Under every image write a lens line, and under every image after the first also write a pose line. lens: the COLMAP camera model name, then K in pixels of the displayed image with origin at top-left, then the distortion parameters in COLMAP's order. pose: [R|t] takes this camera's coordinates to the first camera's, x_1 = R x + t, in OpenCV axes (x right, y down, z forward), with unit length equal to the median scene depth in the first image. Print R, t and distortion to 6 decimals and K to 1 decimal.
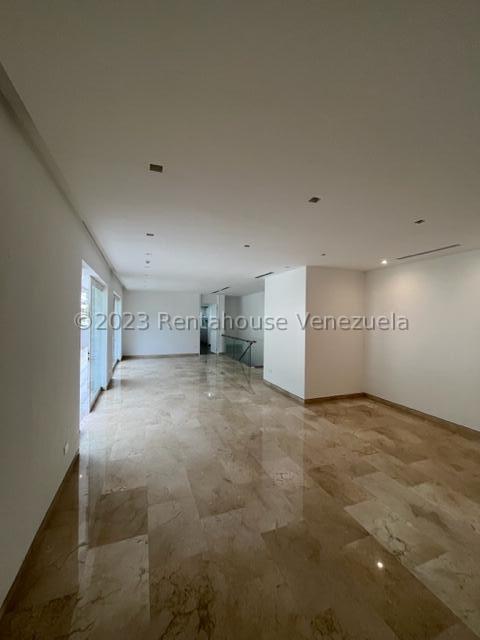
lens RADIAL K [[257.7, 0, 238.7], [0, 257.7, 319.5], [0, 0, 1]] dist [-0.002514, 0.000691]
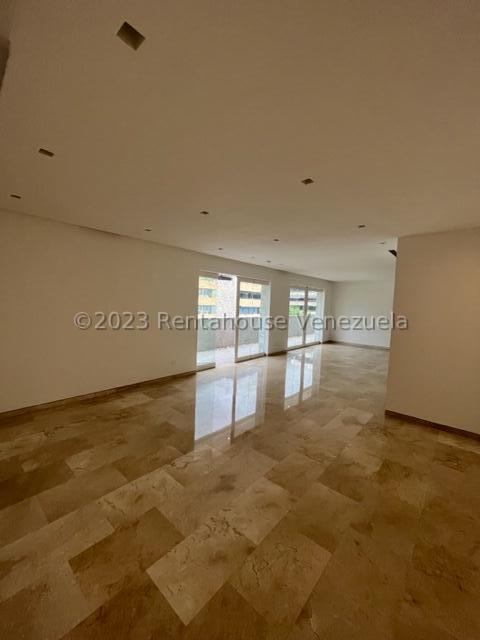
lens RADIAL K [[257.7, 0, 240.0], [0, 257.7, 318.1], [0, 0, 1]] dist [-0.002514, 0.000691]
pose [[0.476592, 0.055648, -0.877362, 1.159104], [-0.032538, 0.998427, 0.045652, 0.015873], [0.878522, 0.006790, 0.477653, 0.372597]]
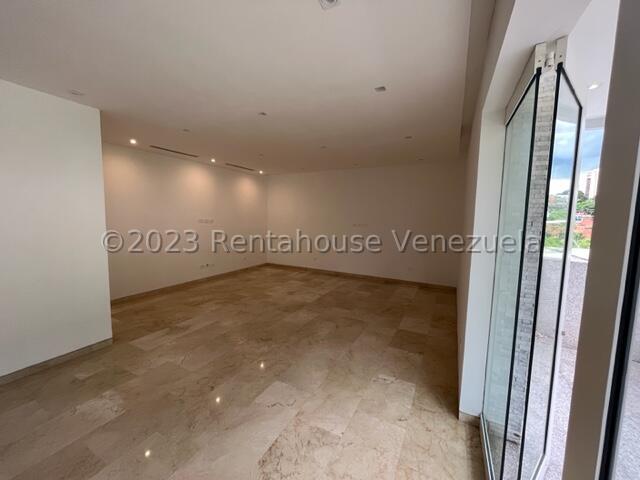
lens RADIAL K [[257.7, 0, 319.8], [0, 257.7, 239.7], [0, 0, 1]] dist [-0.002514, 0.000691]
pose [[-0.669744, -0.097074, 0.736220, -0.811769], [-0.027778, 0.994000, 0.105794, 0.002406], [-0.742072, 0.050405, -0.668422, 1.659767]]
